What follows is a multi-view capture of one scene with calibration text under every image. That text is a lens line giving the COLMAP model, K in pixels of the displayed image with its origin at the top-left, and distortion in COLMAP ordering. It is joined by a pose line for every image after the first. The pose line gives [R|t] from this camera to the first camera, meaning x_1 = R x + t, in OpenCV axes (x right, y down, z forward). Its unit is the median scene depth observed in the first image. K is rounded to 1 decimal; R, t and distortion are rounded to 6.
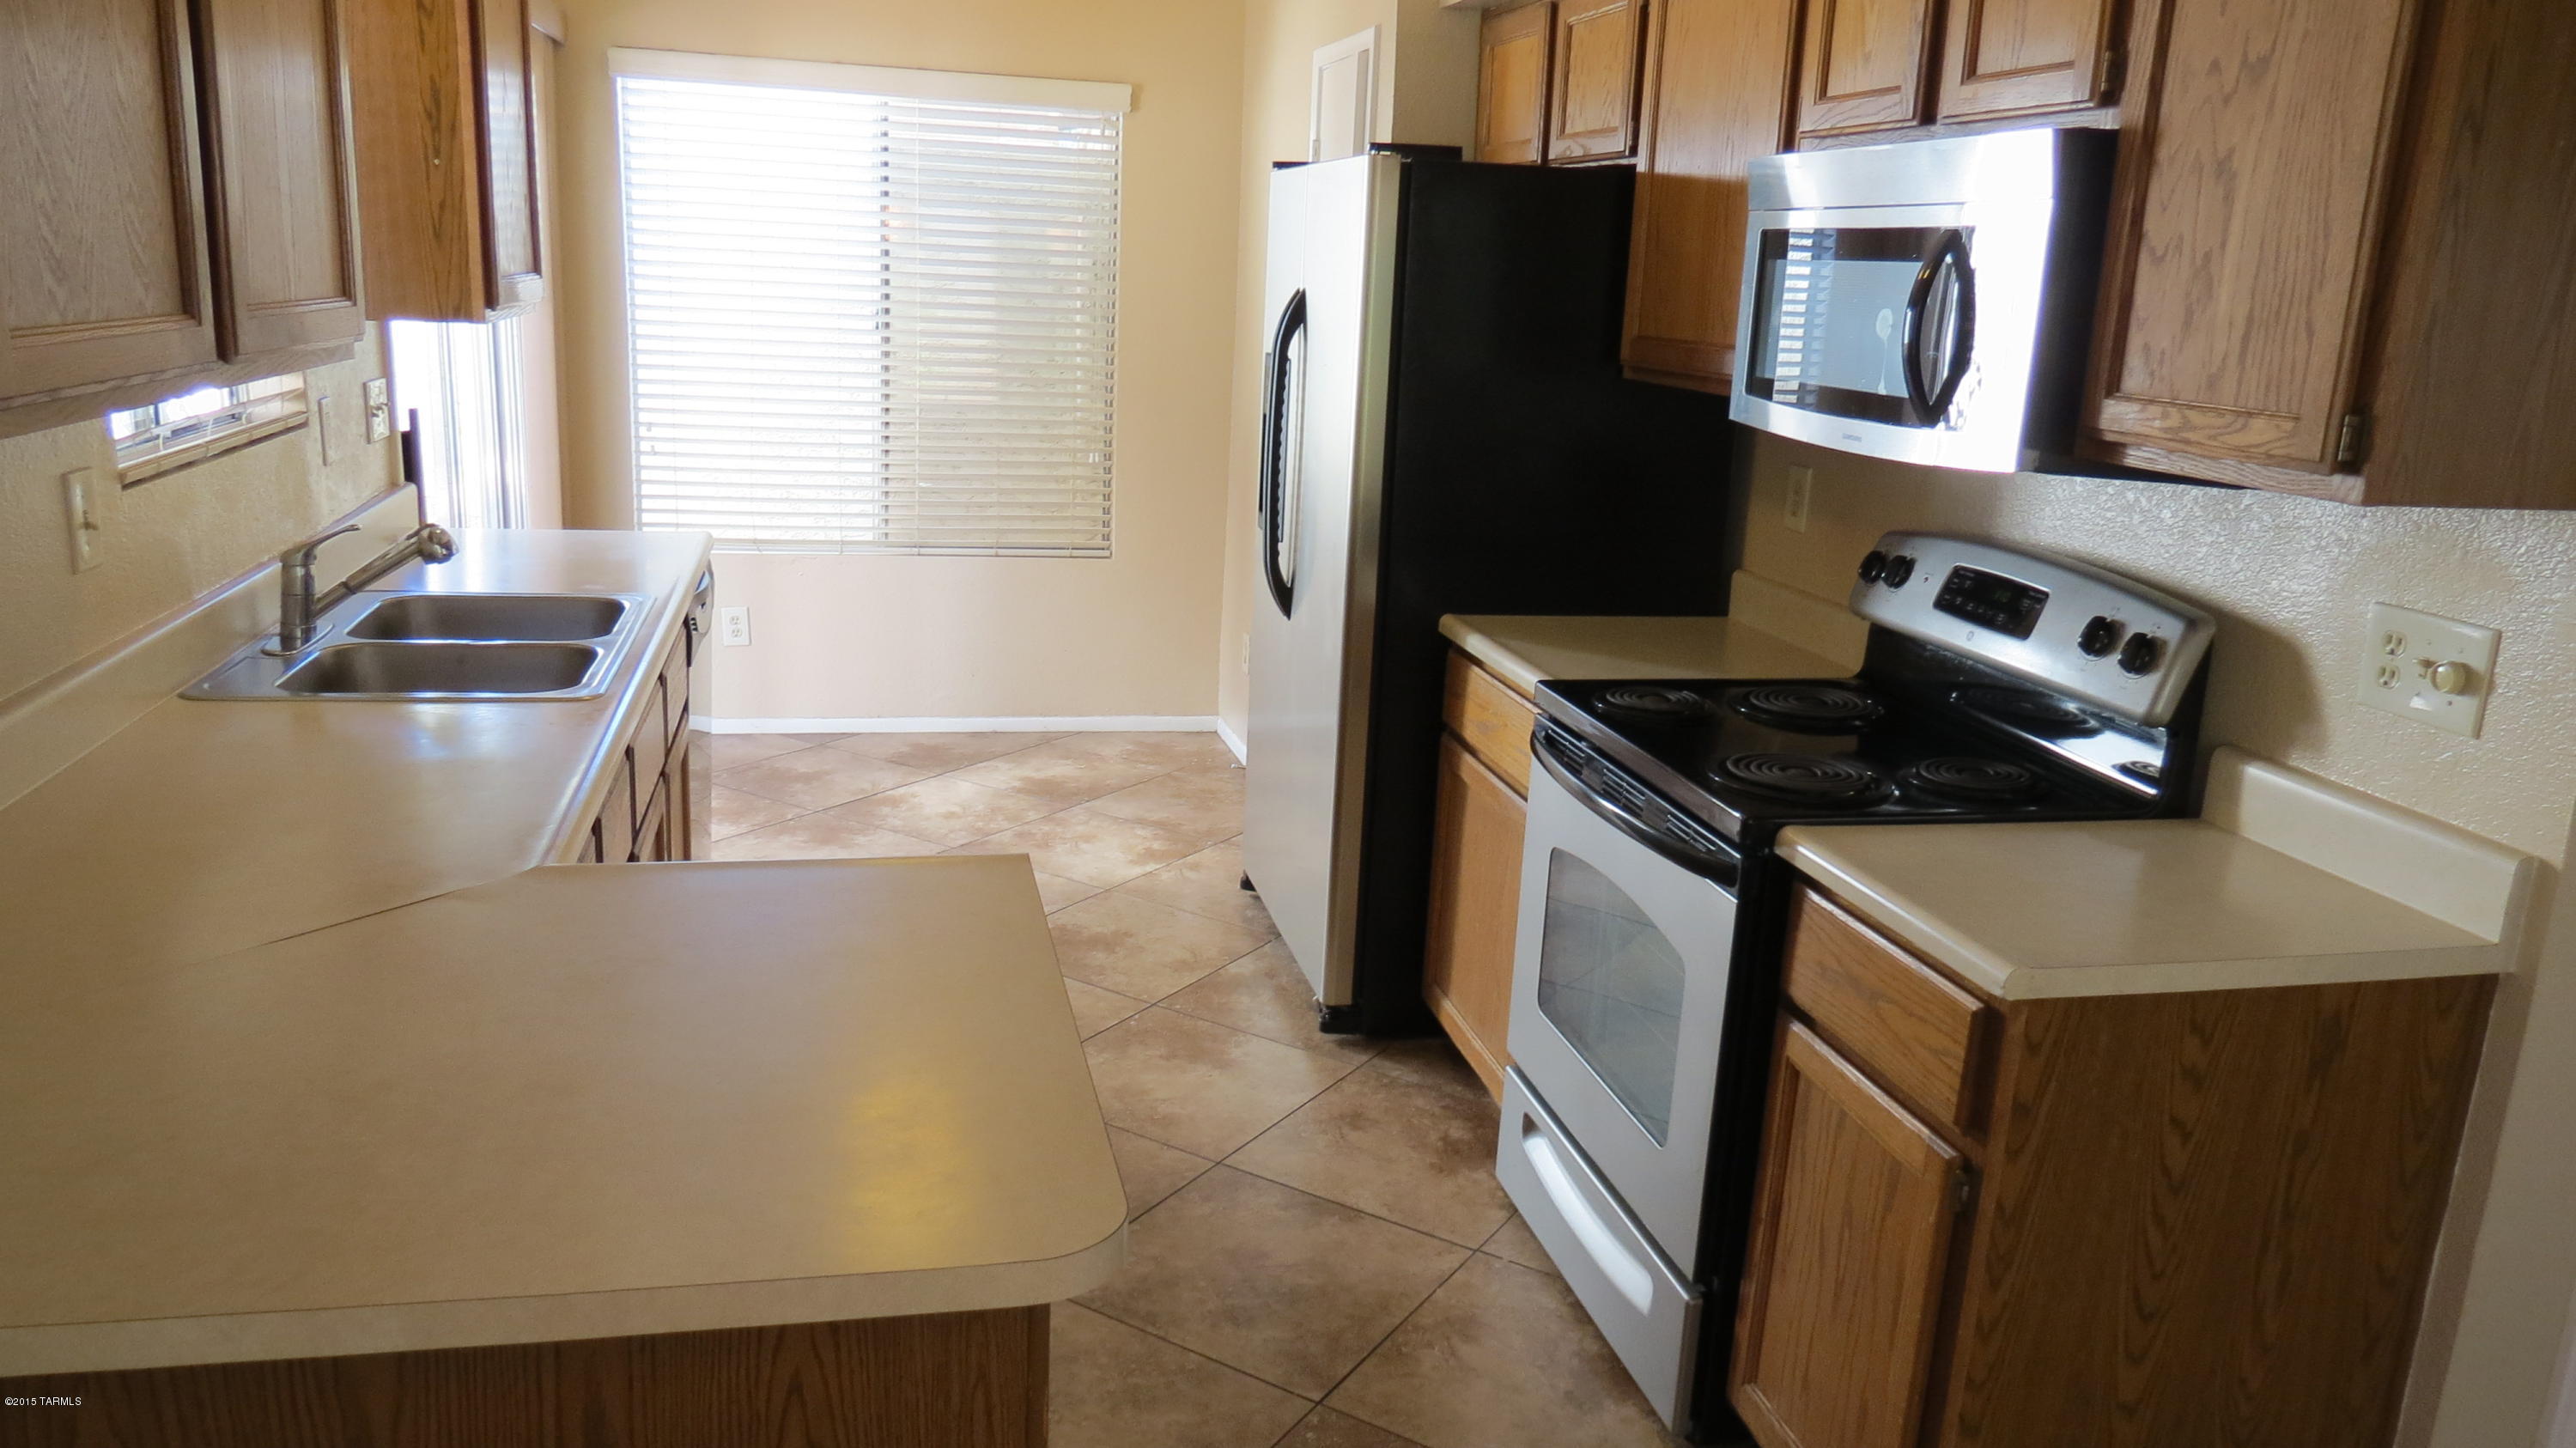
lens RADIAL K [[1800.0, 0, 1291.7], [0, 1800.0, 724.1], [0, 0, 1]] dist [-0.045302, 0.001082]
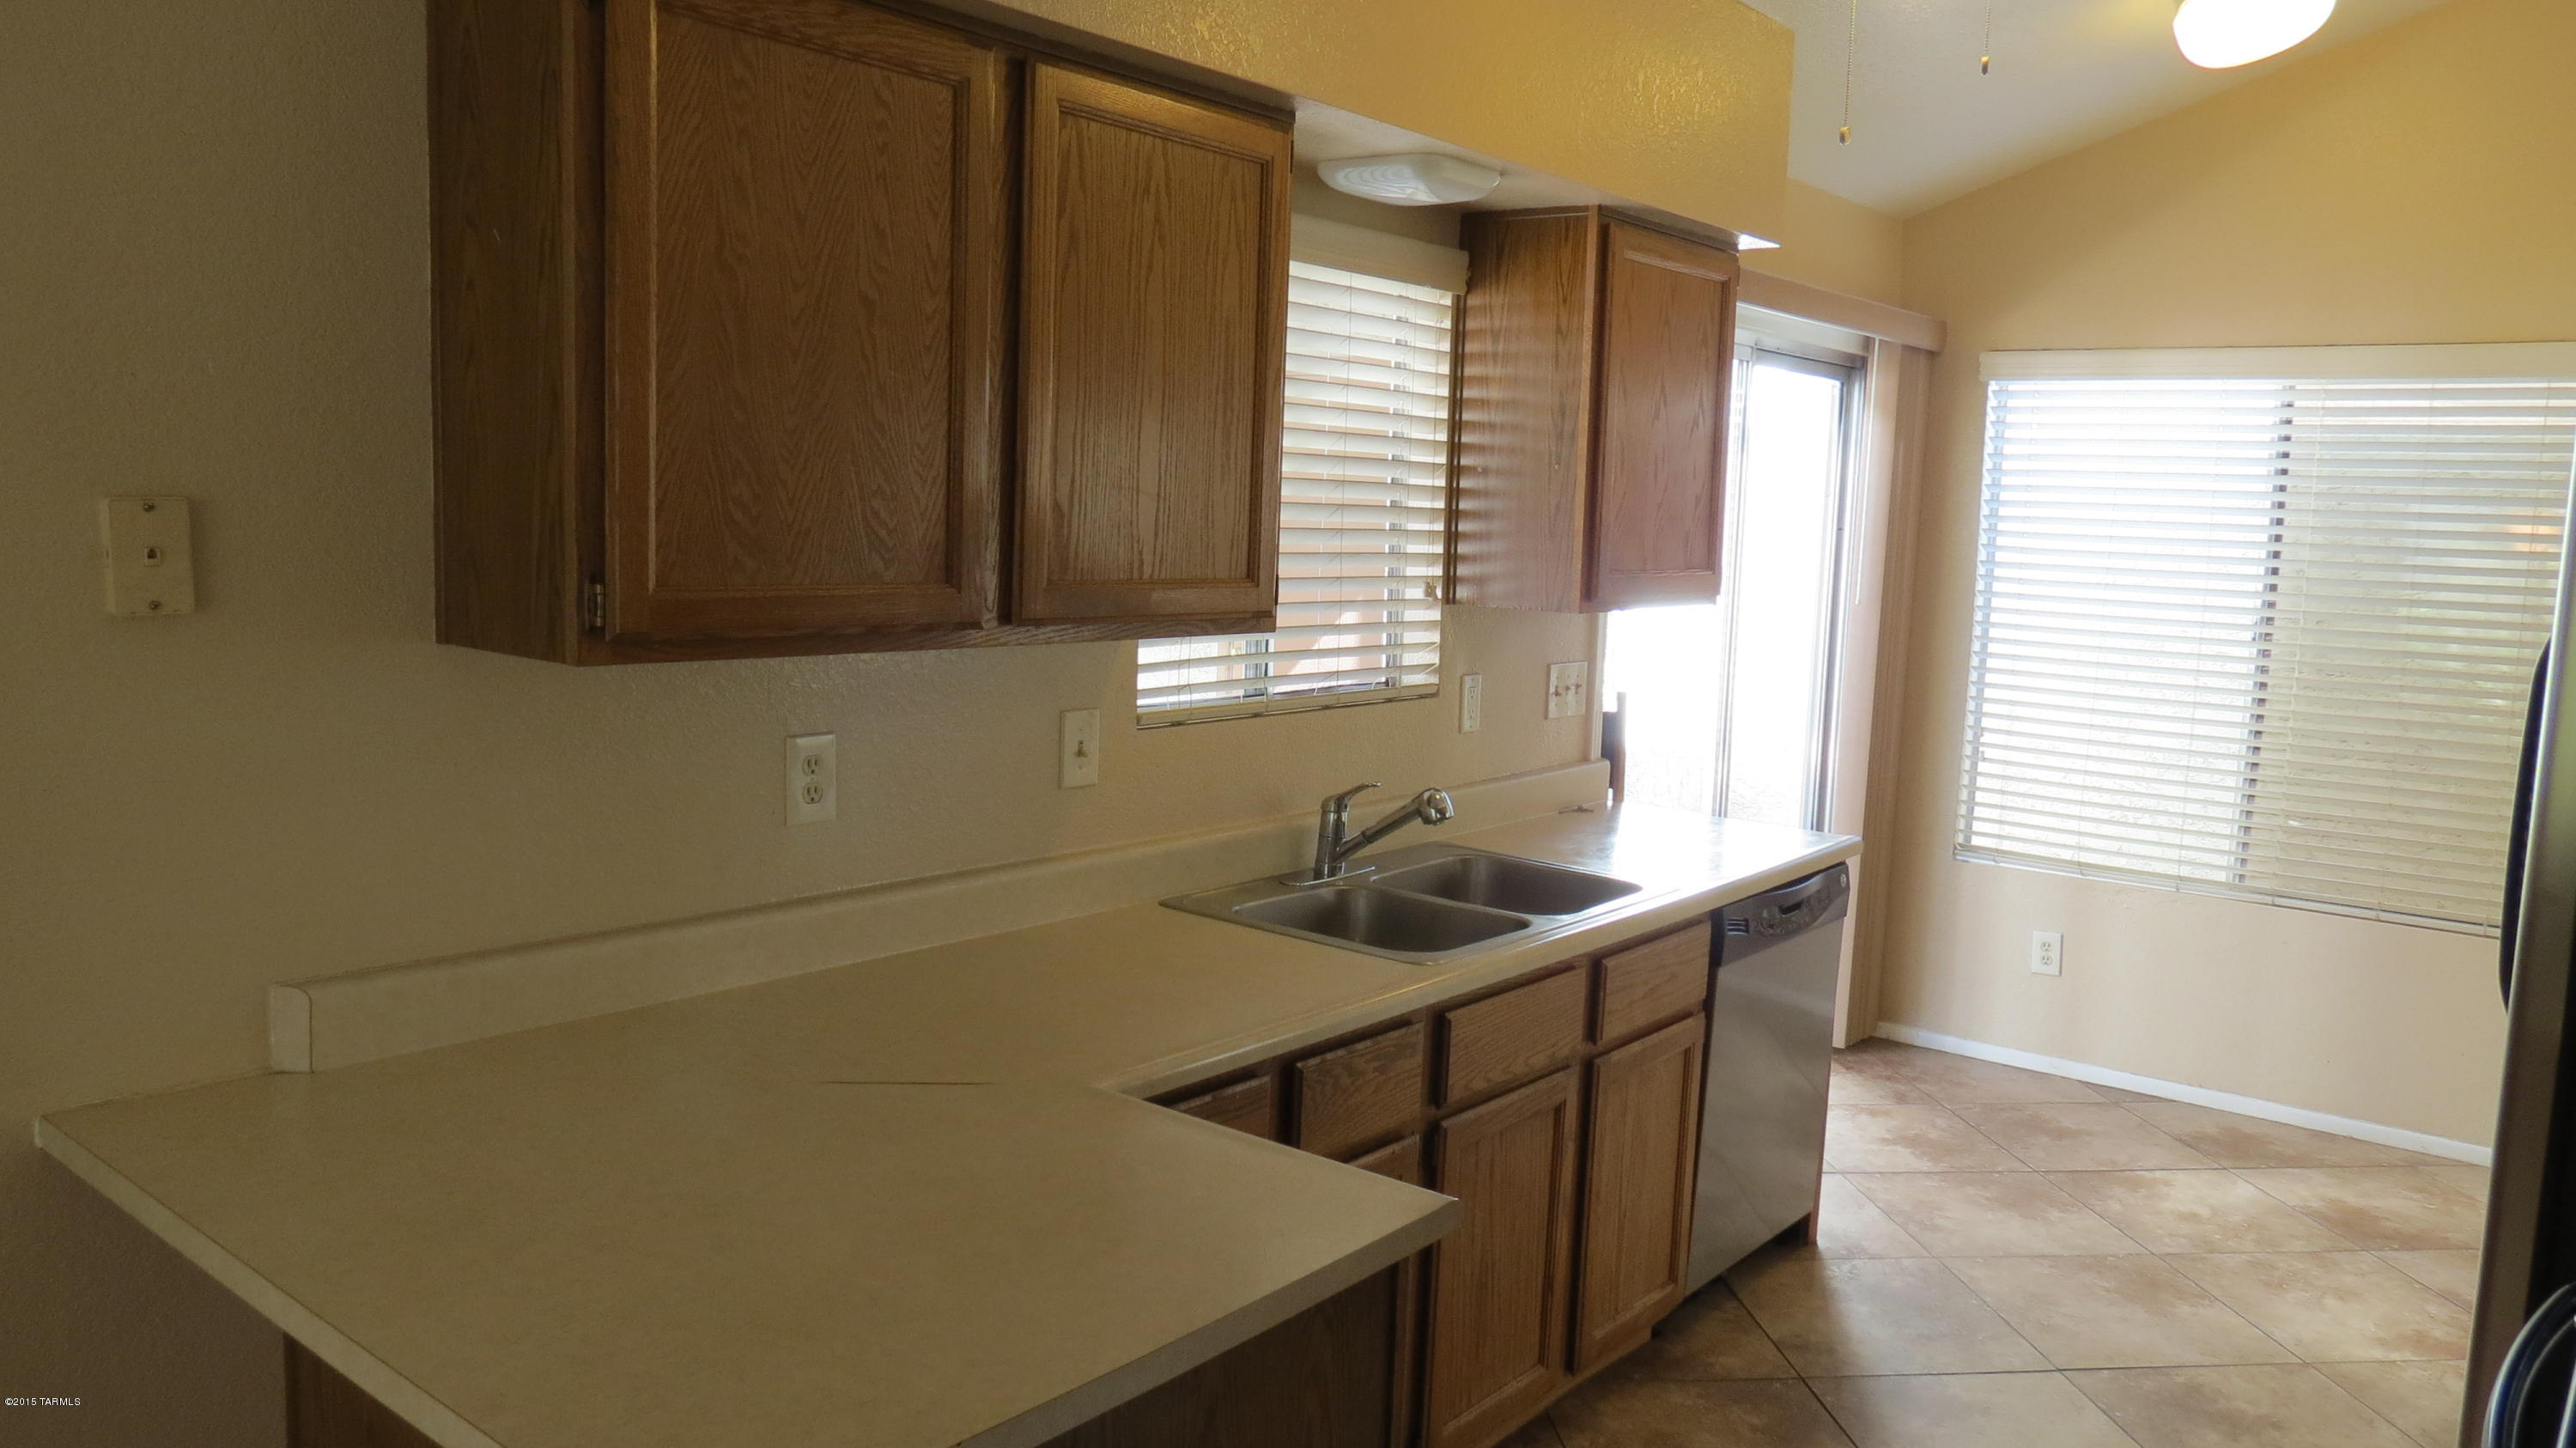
lens RADIAL K [[1800.0, 0, 1288.3], [0, 1800.0, 720.8], [0, 0, 1]] dist [-0.045302, 0.001082]
pose [[0.598643, 0.062512, -0.798573, 0.189348], [-0.197559, 0.977675, -0.071567, -0.030749], [0.776271, 0.200608, 0.597628, 0.140313]]
